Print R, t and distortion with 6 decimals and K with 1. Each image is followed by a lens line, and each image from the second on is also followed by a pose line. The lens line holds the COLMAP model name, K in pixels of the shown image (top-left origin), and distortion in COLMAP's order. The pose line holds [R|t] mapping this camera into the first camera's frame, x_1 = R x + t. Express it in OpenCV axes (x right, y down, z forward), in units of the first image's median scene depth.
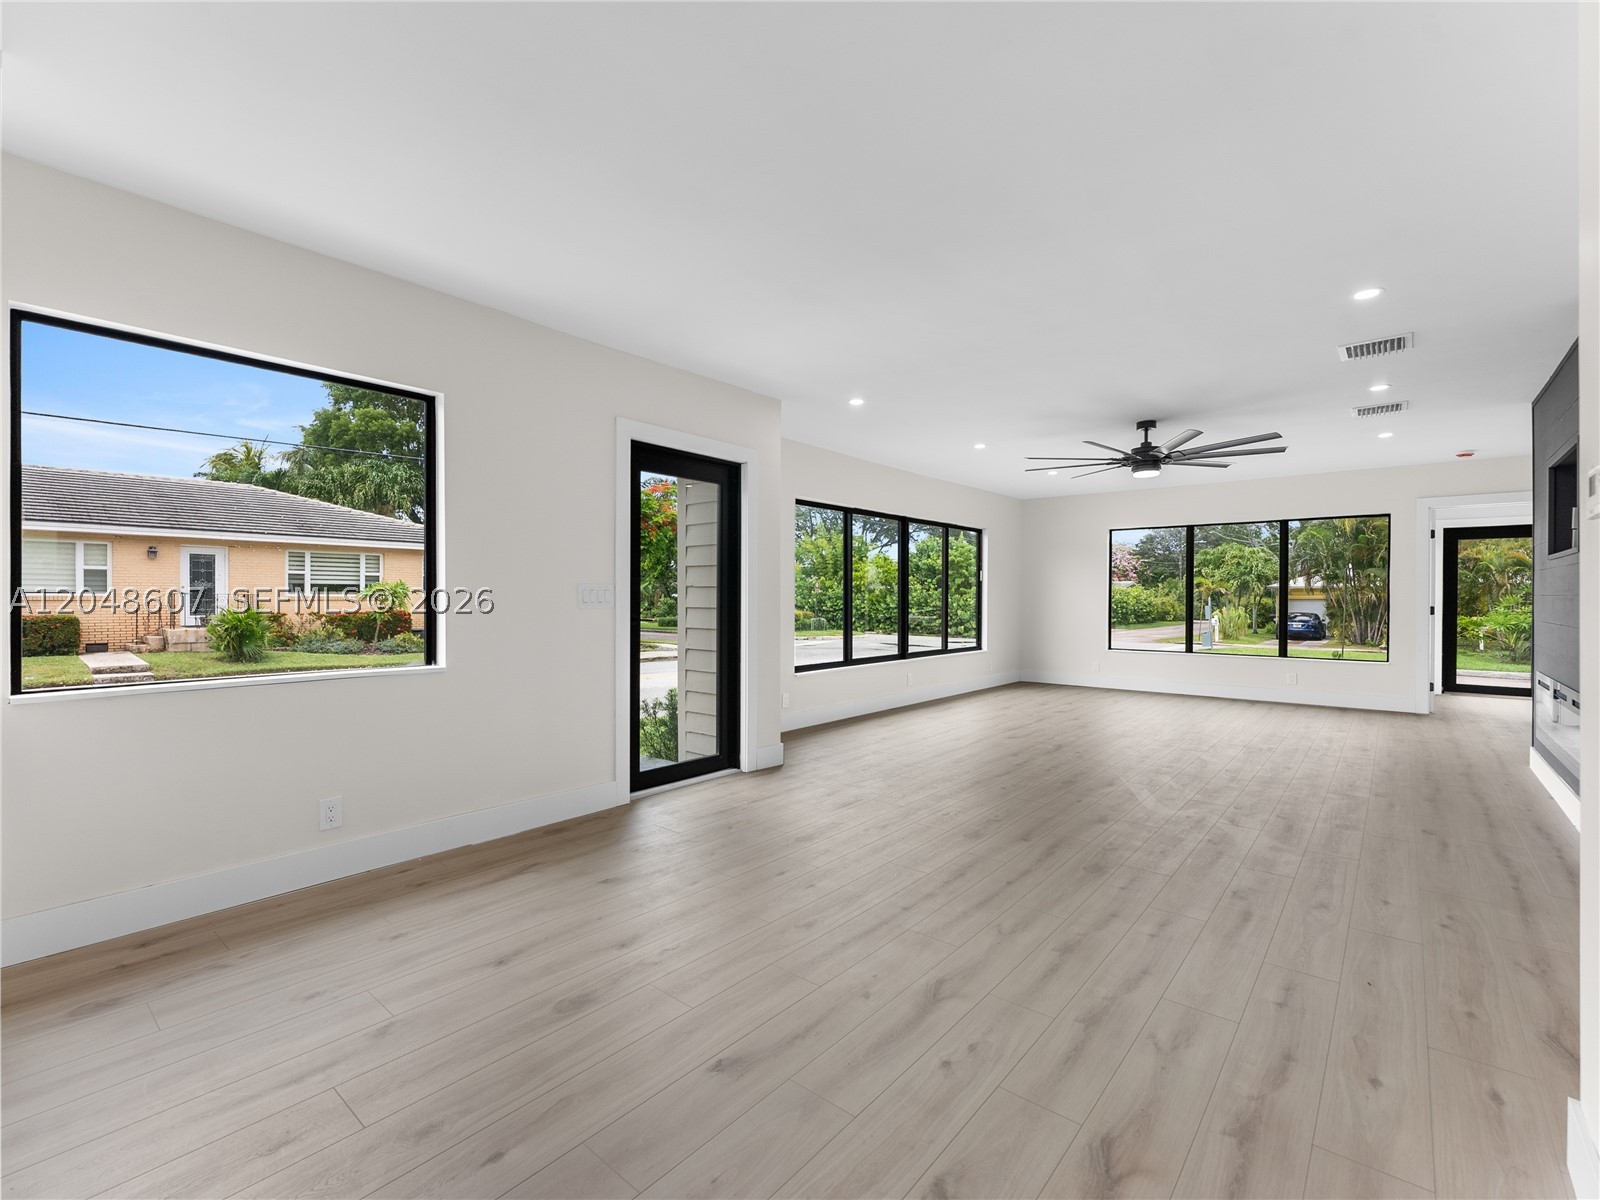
lens RADIAL K [[720.2, 0, 803.2], [0, 720.2, 593.8], [0, 0, 1]] dist [0.003511, -0.000912]
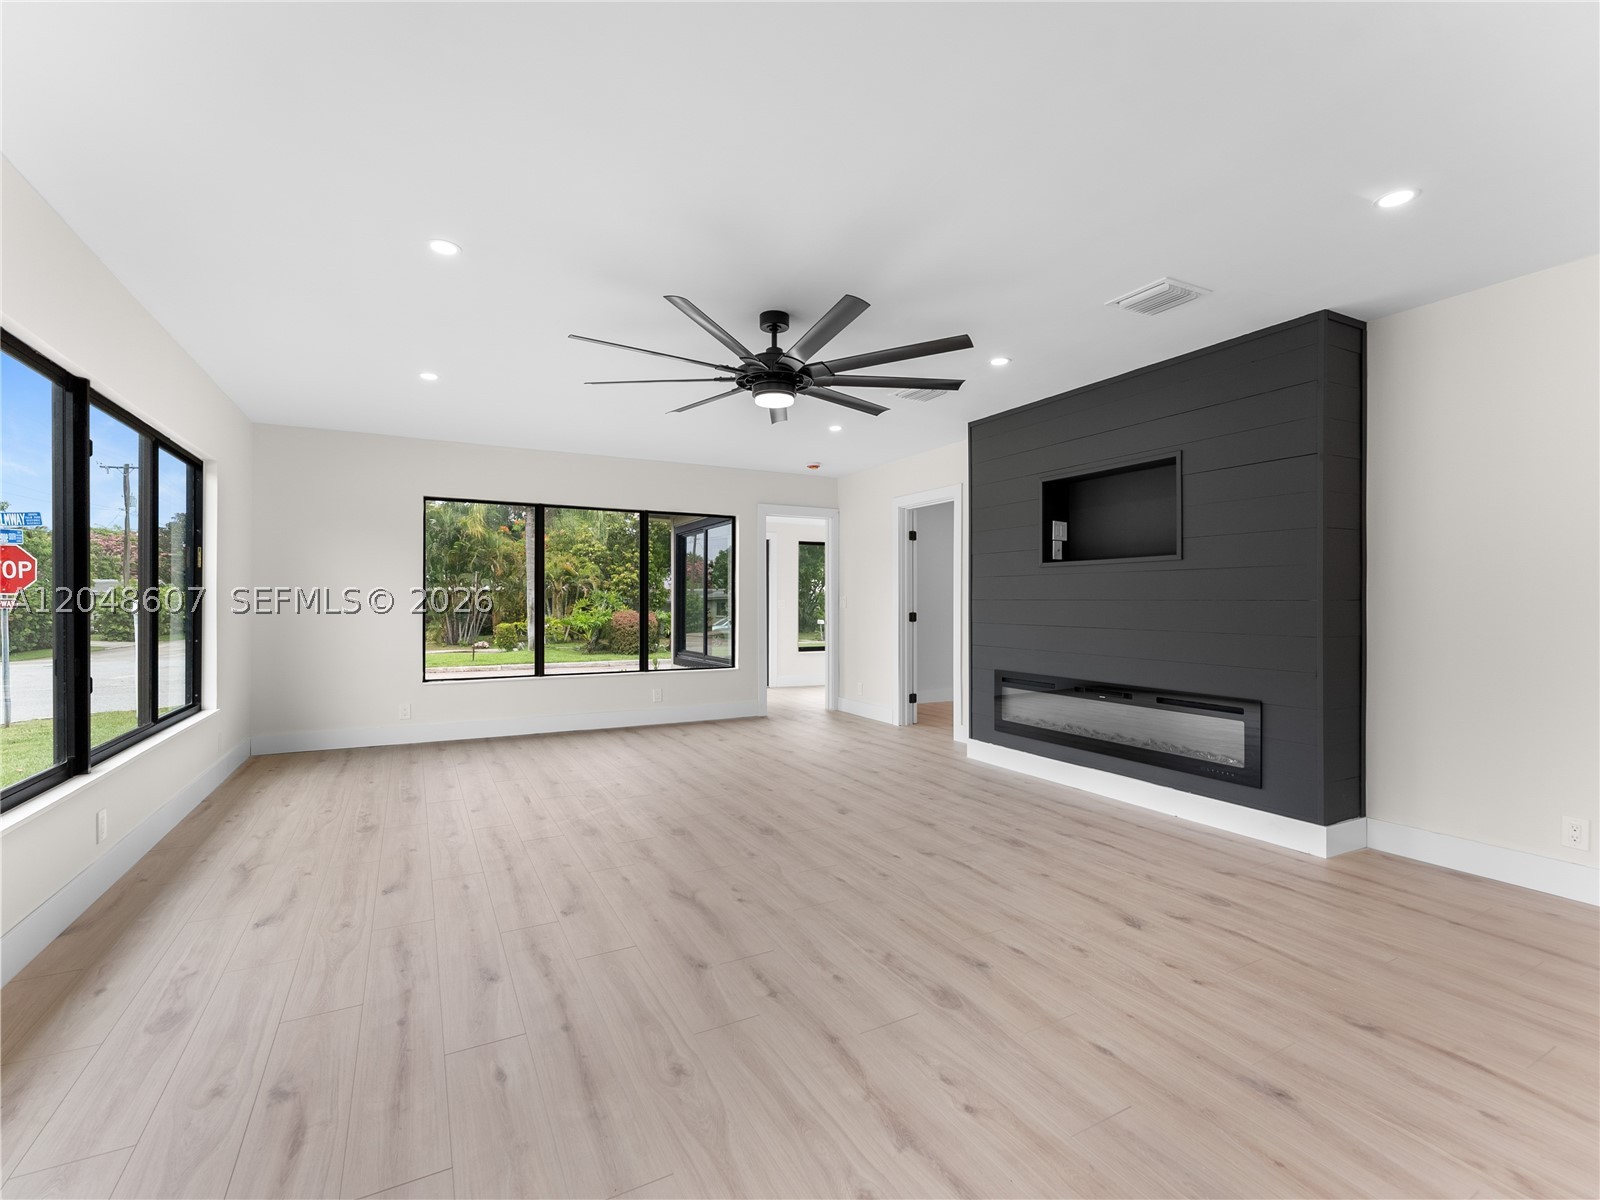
lens RADIAL K [[720.2, 0, 801.0], [0, 720.2, 592.2], [0, 0, 1]] dist [0.003511, -0.000912]
pose [[0.377500, 0.011304, 0.925941, -0.027176], [-0.004908, 0.999936, -0.010206, 0.000994], [-0.925997, -0.000692, 0.377531, 0.248730]]
